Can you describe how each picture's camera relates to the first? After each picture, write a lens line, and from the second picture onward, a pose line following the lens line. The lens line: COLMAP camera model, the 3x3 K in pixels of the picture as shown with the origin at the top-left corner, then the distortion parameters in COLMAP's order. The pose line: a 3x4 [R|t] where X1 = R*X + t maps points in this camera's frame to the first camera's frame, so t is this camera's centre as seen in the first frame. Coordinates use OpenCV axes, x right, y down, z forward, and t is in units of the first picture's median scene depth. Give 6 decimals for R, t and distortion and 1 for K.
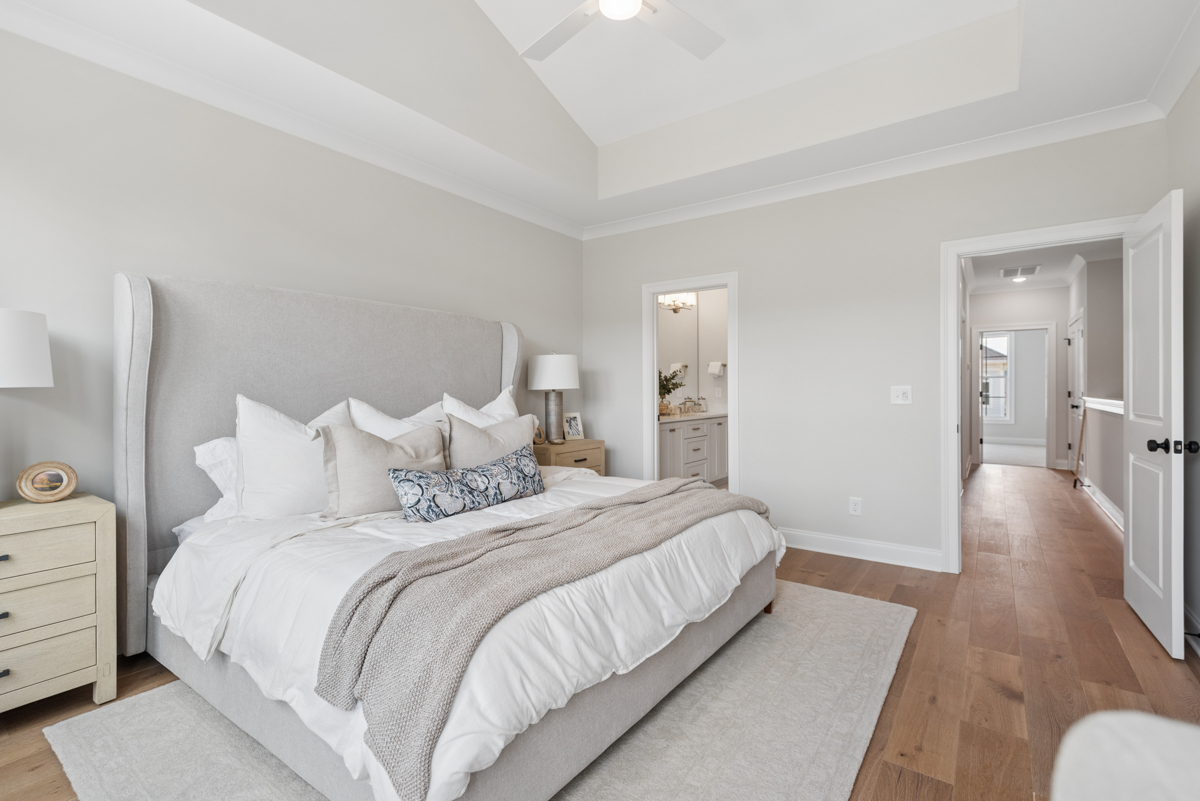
lens RADIAL K [[537.2, 0, 600.0], [0, 537.2, 400.5], [0, 0, 1]] dist [0.021711, 0.000303]
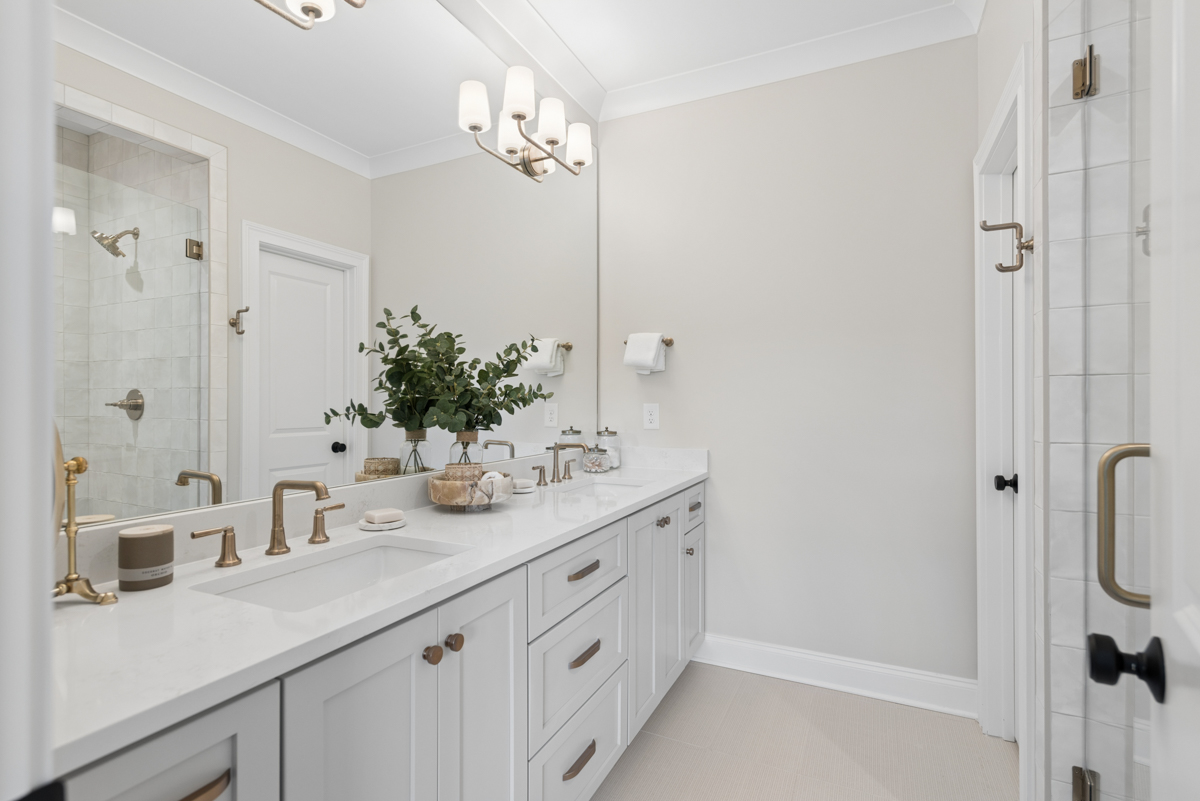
lens RADIAL K [[570.1, 0, 600.0], [0, 570.1, 400.5], [0, 0, 1]] dist [0.002221, 0.000281]
pose [[0.984250, 0.010403, 0.176474, 0.119267], [-0.006891, 0.999766, -0.020504, -0.018039], [-0.176646, 0.018965, 0.984092, 0.636564]]
